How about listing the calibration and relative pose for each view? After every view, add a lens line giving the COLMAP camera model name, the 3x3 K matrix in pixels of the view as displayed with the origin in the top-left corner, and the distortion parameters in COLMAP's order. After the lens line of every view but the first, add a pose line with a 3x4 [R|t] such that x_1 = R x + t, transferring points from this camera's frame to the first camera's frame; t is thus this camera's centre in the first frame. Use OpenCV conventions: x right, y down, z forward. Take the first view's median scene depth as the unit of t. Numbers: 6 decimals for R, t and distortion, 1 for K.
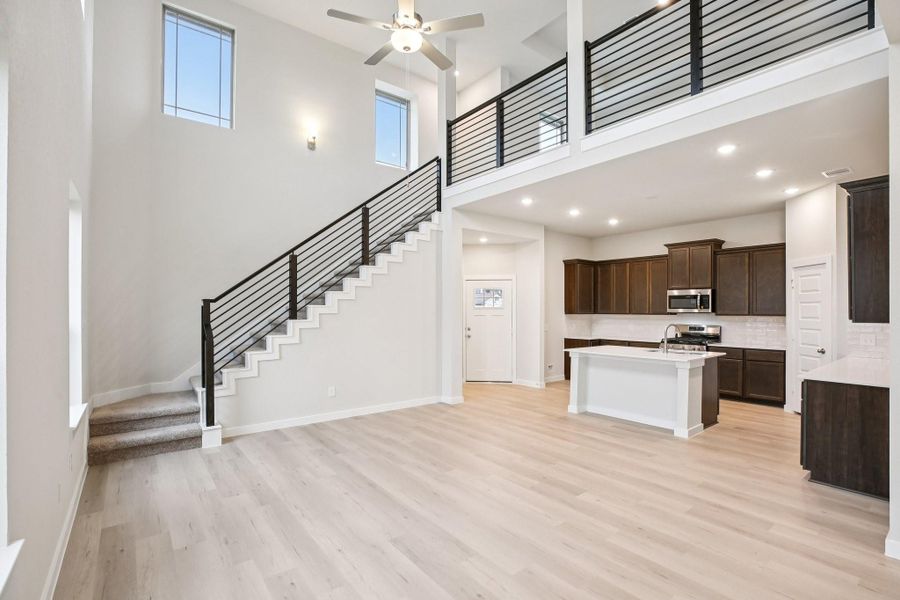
lens RADIAL K [[415.4, 0, 455.2], [0, 415.4, 307.2], [0, 0, 1]] dist [-0.025900, 0.004964]
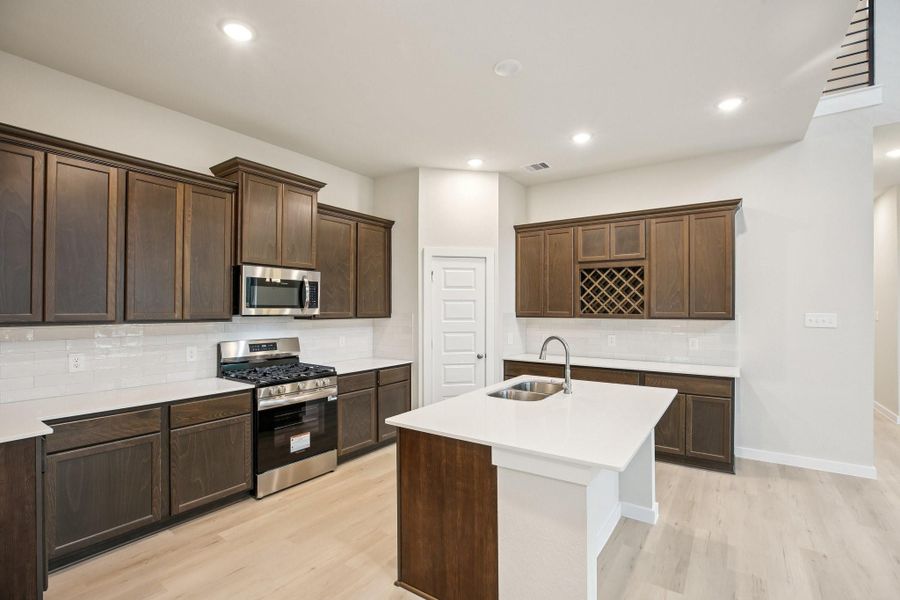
lens RADIAL K [[415.4, 0, 455.8], [0, 415.4, 302.0], [0, 0, 1]] dist [-0.025900, 0.004964]
pose [[-0.290025, 0.018003, 0.956850, 0.066557], [-0.005575, 0.999774, -0.020500, 0.011588], [-0.957003, -0.011279, -0.289859, 1.816510]]
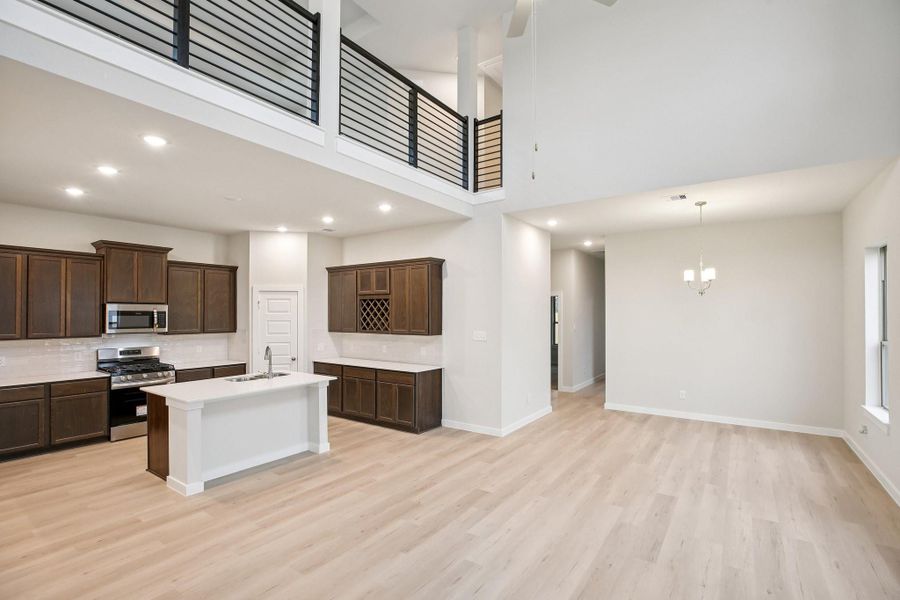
lens RADIAL K [[415.4, 0, 452.9], [0, 415.4, 306.4], [0, 0, 1]] dist [-0.025900, 0.004964]
pose [[-0.282285, 0.021545, 0.959089, -0.704521], [-0.003871, 0.999714, -0.023597, -0.042136], [-0.959323, -0.010374, -0.282120, 1.226815]]
